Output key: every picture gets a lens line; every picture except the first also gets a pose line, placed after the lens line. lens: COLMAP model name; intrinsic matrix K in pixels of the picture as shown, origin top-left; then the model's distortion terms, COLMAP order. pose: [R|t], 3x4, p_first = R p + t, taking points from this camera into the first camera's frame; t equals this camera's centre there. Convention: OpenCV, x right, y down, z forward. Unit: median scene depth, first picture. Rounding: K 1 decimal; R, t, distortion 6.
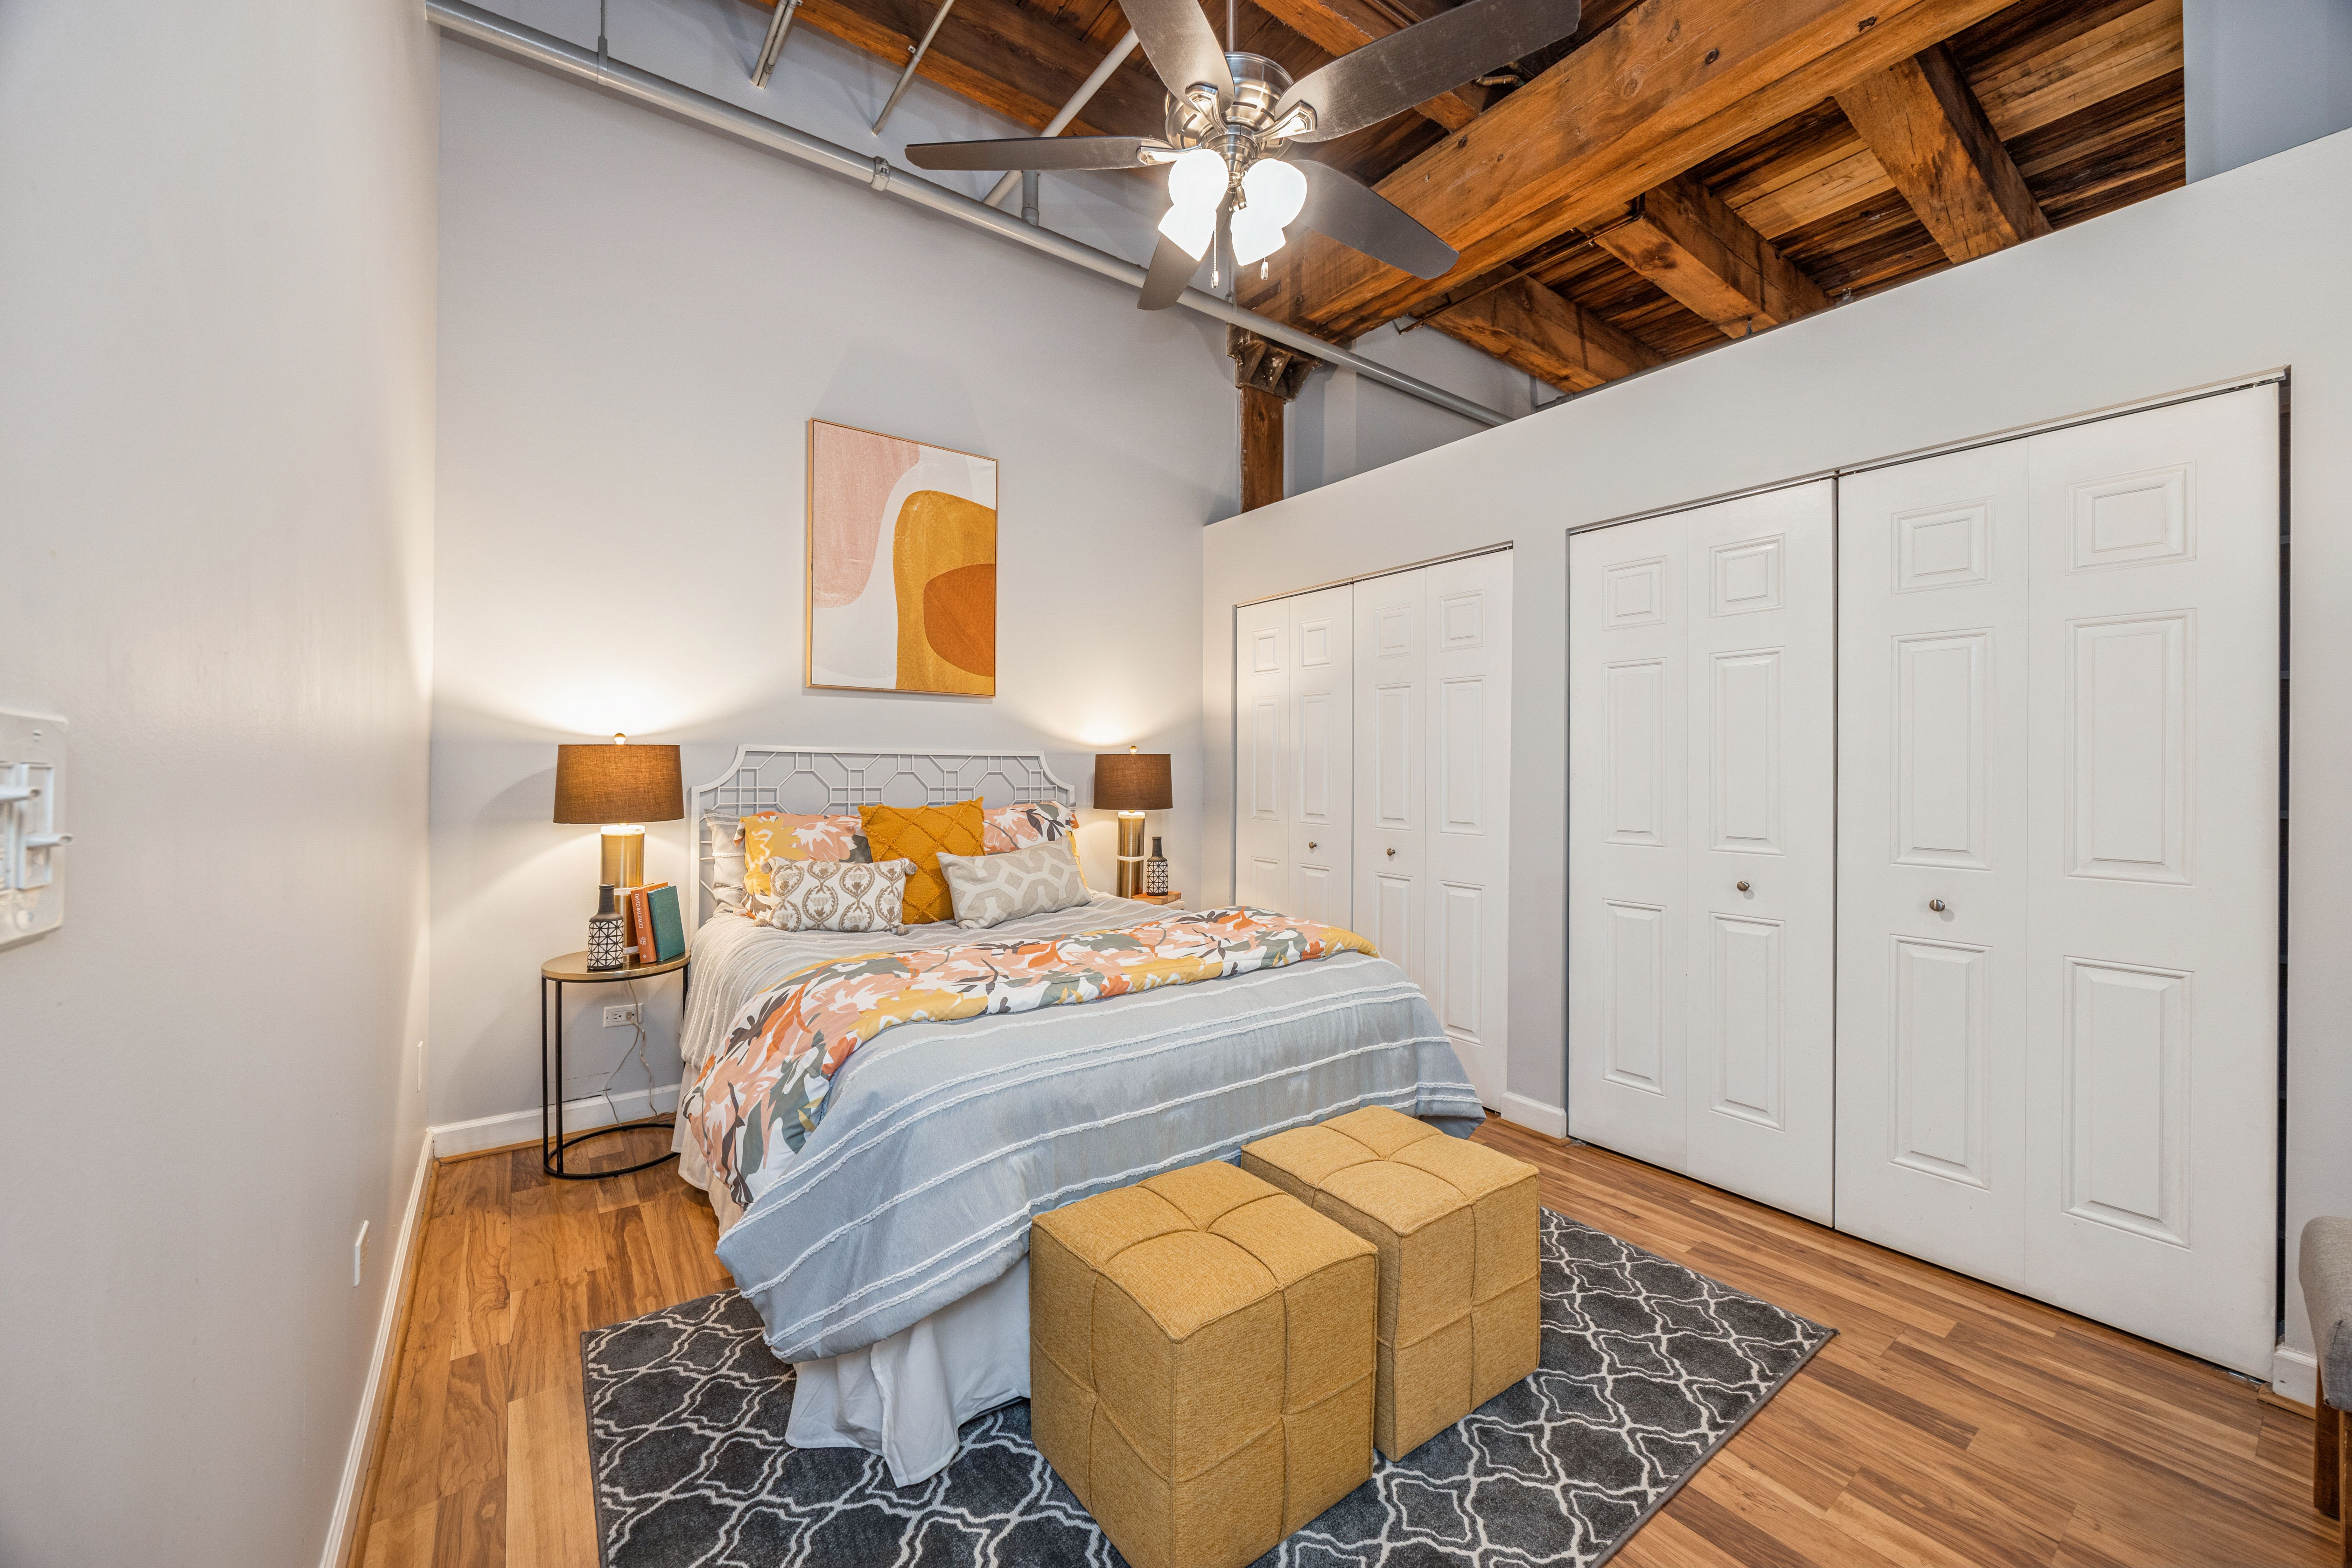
lens RADIAL K [[905.2, 0, 1178.3], [0, 905.2, 782.8], [0, 0, 1]] dist [-0.002272, -0.000387]
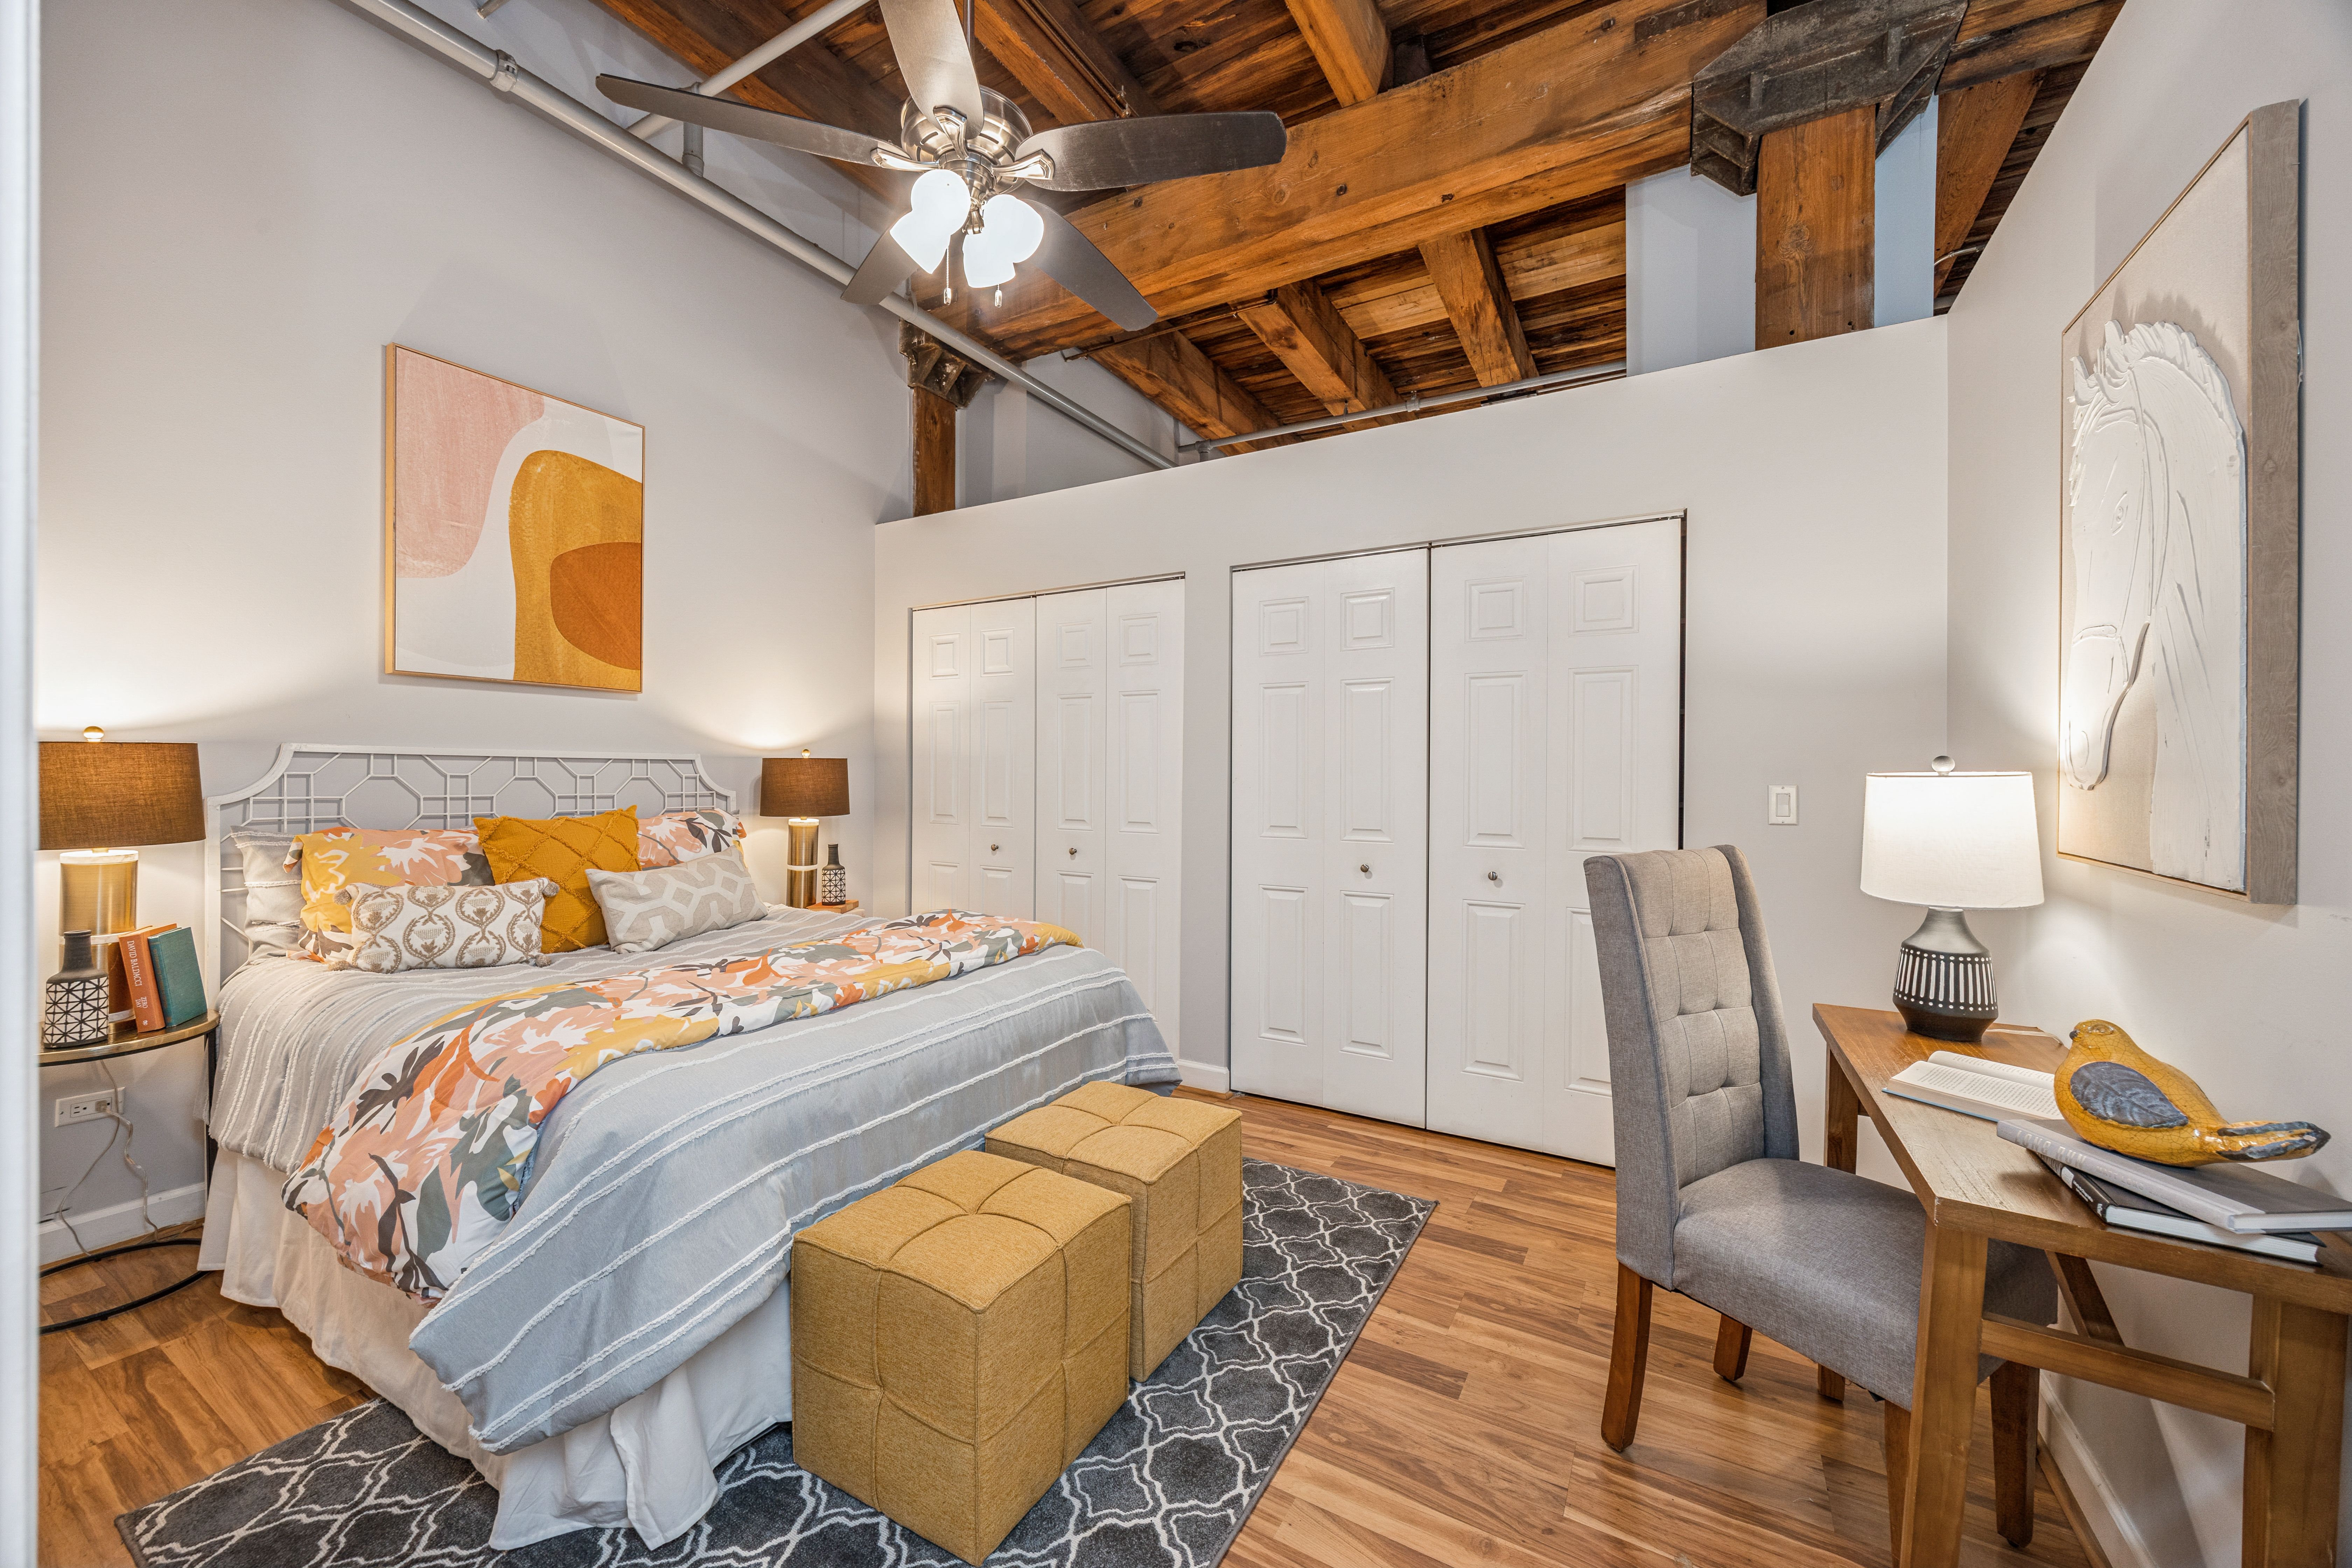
lens RADIAL K [[905.2, 0, 1168.0], [0, 905.2, 797.9], [0, 0, 1]] dist [-0.002272, -0.000387]
pose [[0.916790, -0.011424, 0.399206, -0.126376], [0.005814, 0.999867, 0.015260, -0.003388], [-0.399327, -0.011669, 0.916734, -0.037086]]
